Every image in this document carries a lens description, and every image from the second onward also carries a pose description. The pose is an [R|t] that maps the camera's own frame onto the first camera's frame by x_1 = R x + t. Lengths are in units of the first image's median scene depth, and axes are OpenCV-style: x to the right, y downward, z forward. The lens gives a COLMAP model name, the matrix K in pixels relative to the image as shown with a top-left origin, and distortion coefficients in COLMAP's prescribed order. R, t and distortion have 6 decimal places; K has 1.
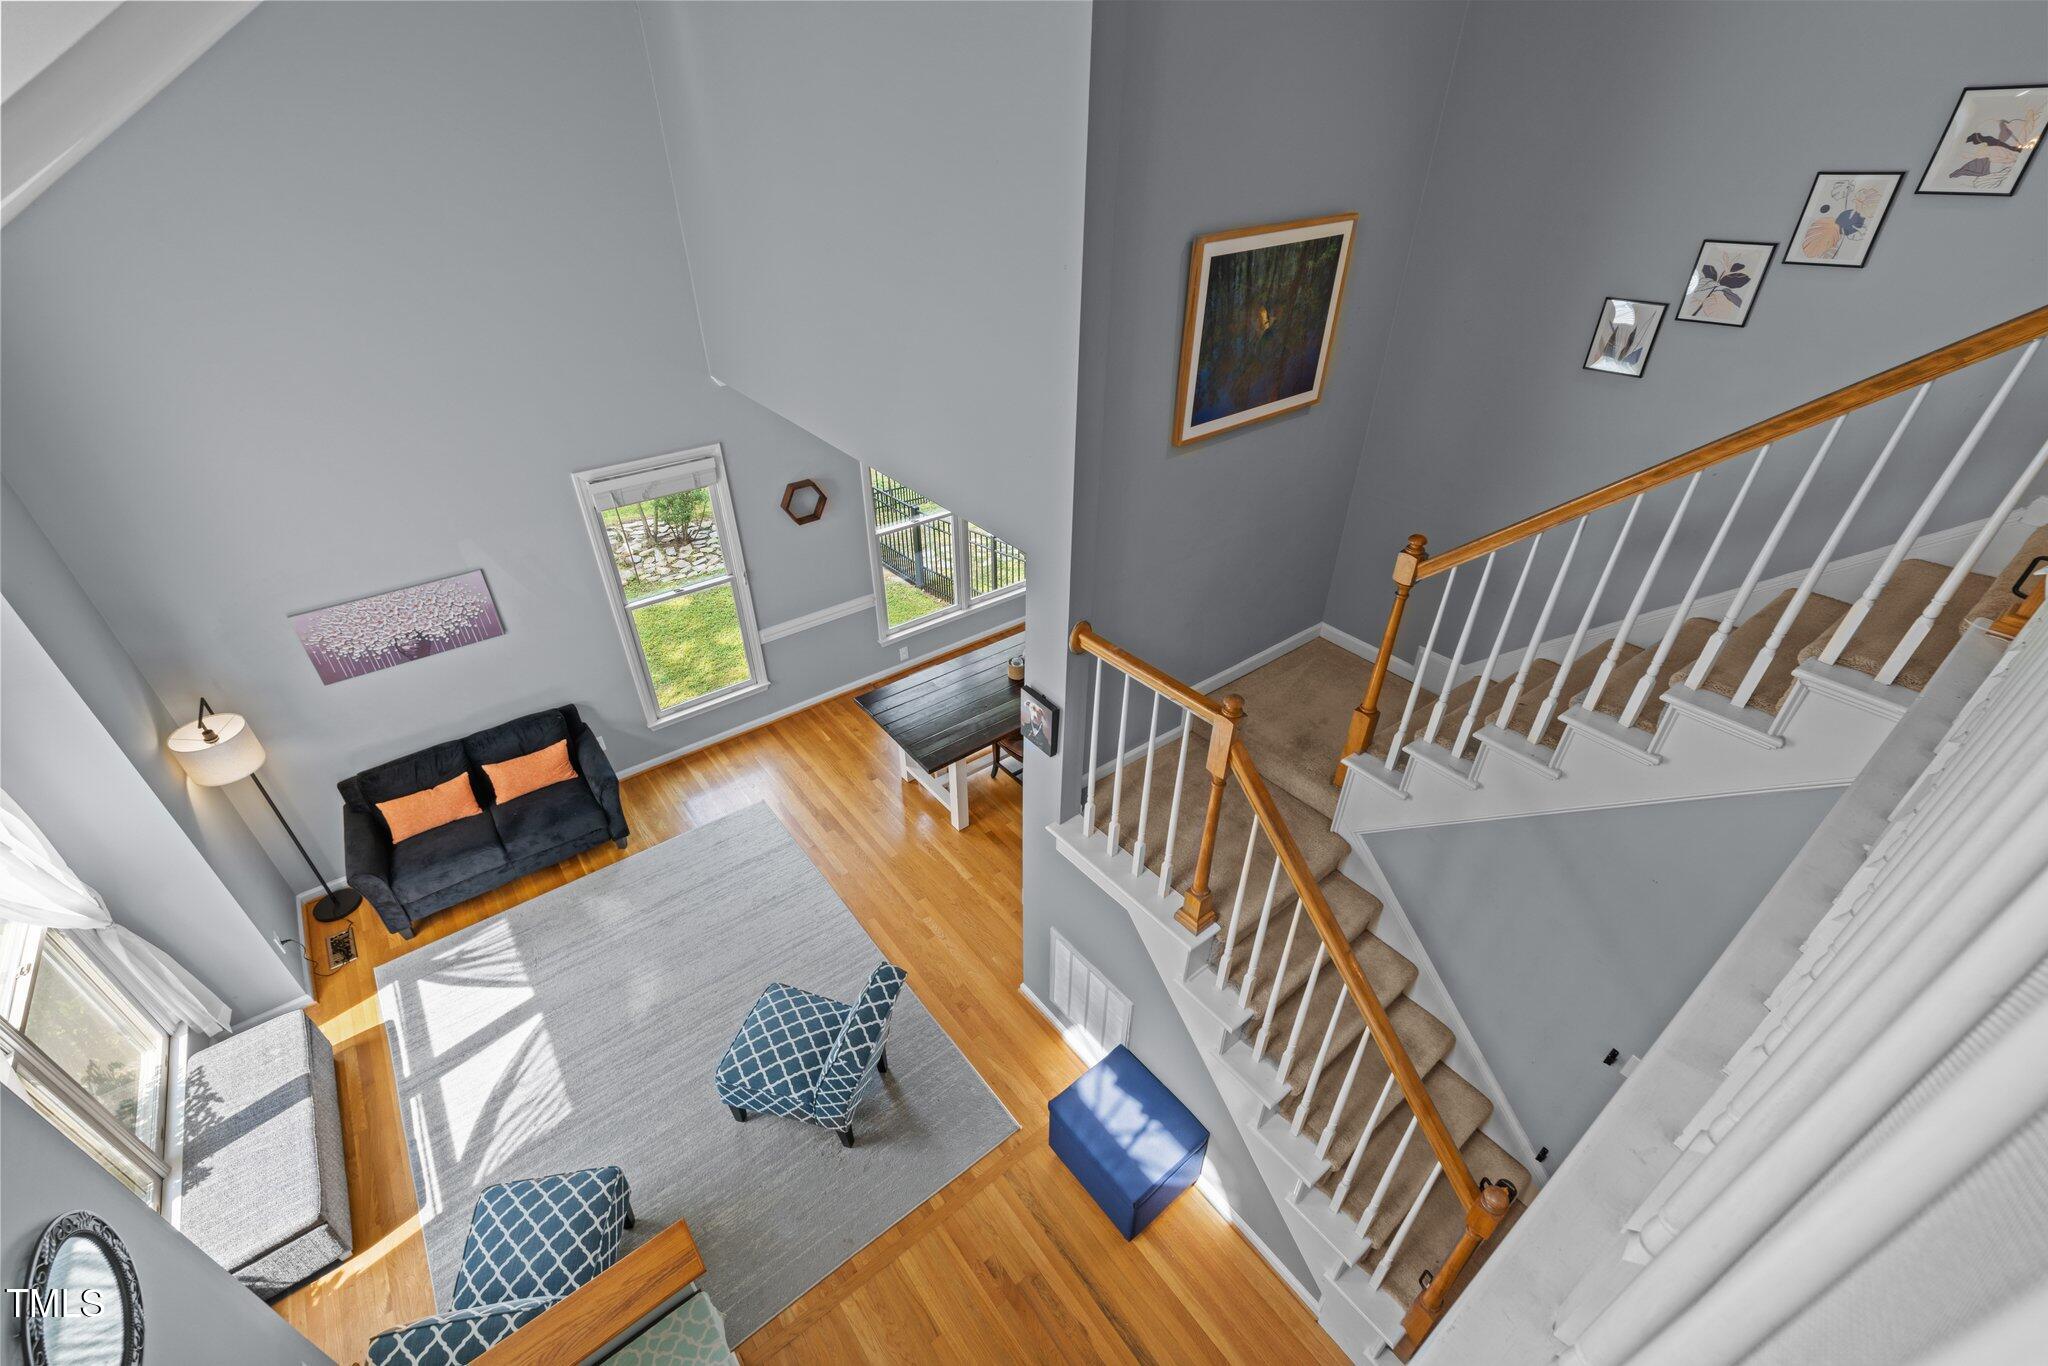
lens RADIAL K [[848.1, 0, 1024.0], [0, 848.1, 683.0], [0, 0, 1]] dist [0.001977, 0.000043]
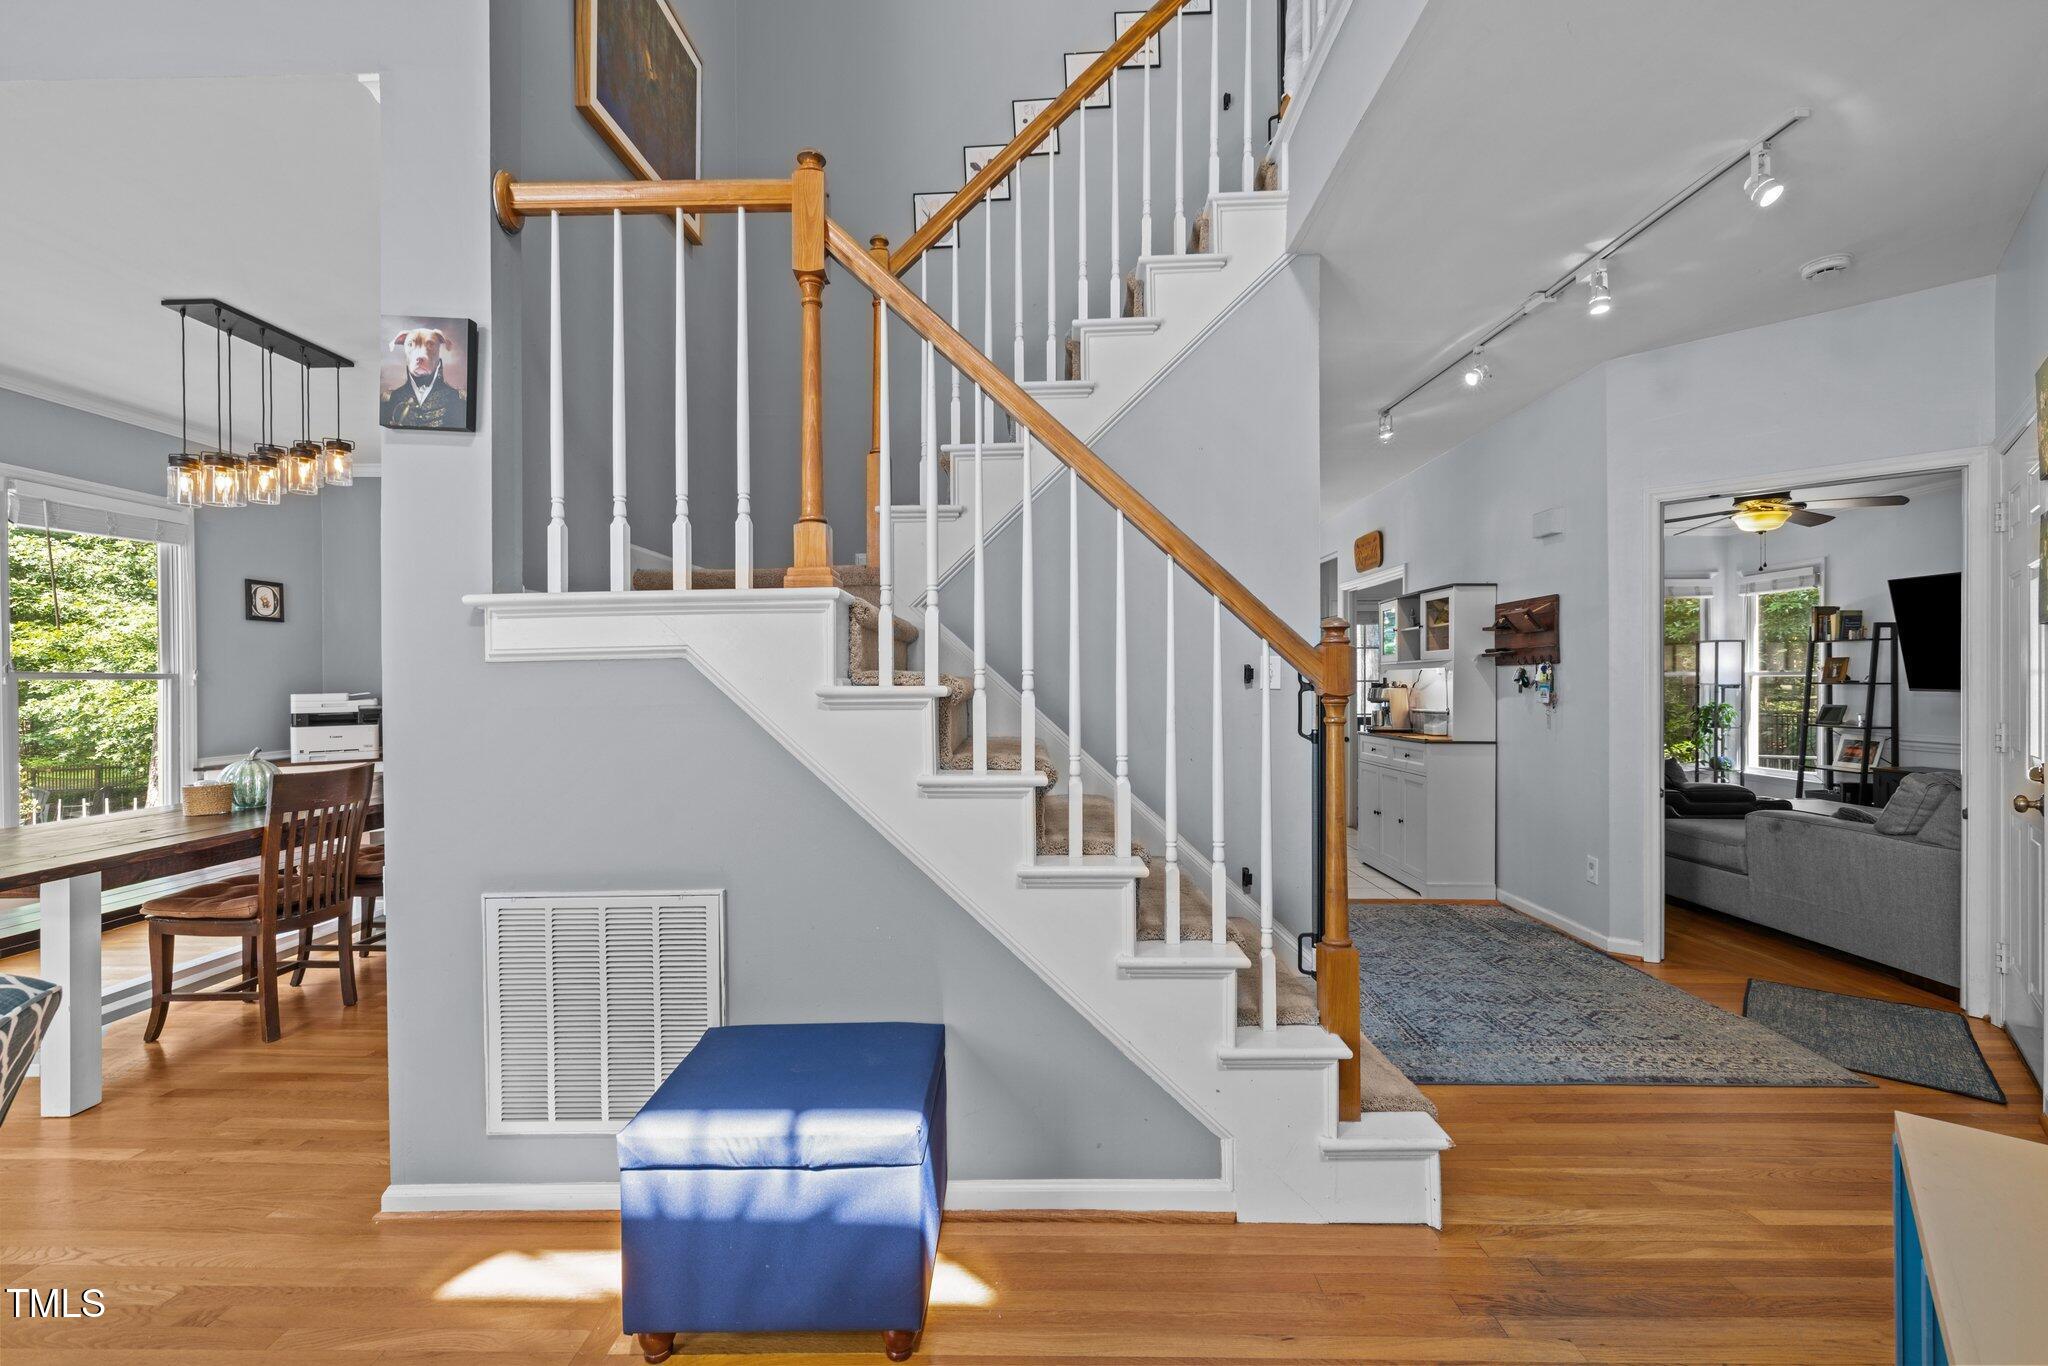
lens RADIAL K [[848.1, 0, 1024.0], [0, 848.1, 683.0], [0, 0, 1]] dist [0.001977, 0.000043]
pose [[0.627166, -0.006160, 0.778861, -0.174642], [0.449815, 0.819221, -0.355728, 0.593624], [-0.635868, 0.573444, 0.516559, 0.599252]]
